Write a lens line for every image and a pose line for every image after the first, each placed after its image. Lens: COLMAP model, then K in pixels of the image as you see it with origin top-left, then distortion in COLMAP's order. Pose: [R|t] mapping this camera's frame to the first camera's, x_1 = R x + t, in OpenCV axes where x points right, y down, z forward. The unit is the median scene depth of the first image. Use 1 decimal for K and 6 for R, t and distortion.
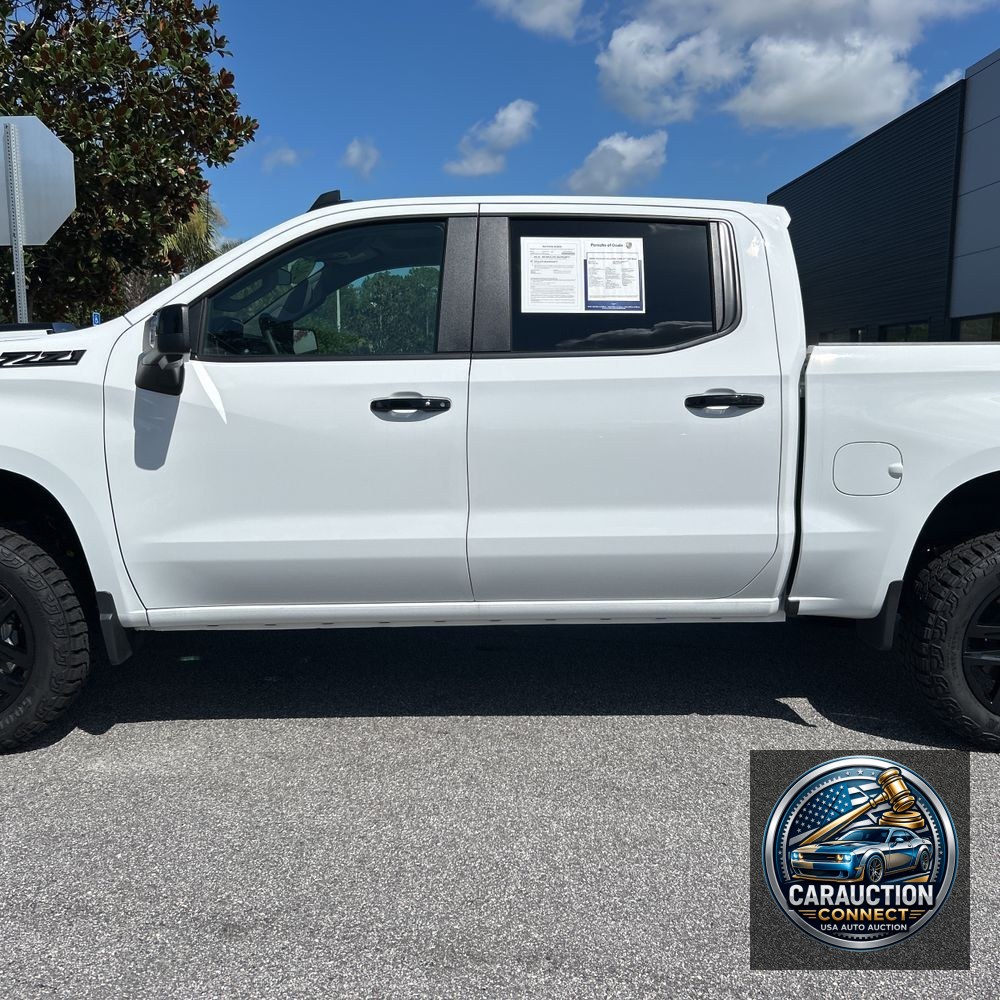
lens RADIAL K [[1017.3, 0, 483.4], [0, 1017.3, 514.0], [0, 0, 1]] dist [0.034722, 0.002520]
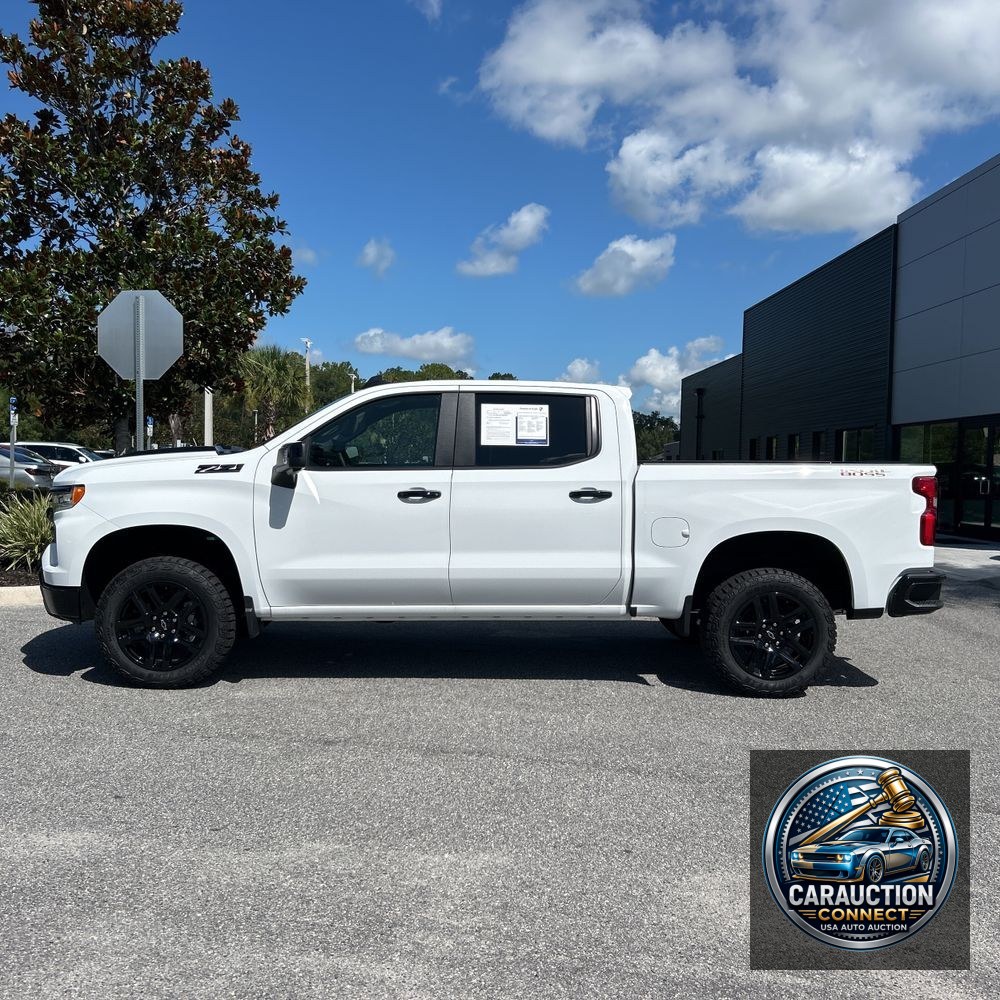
lens RADIAL K [[1027.4, 0, 500.0], [0, 1027.4, 500.0], [0, 0, 1]] dist [0.052801, -0.017881]
pose [[0.999941, 0.009227, 0.005712, 0.061612], [-0.008585, 0.994561, -0.103803, 0.089478], [-0.006639, 0.103748, 0.994581, -0.809976]]
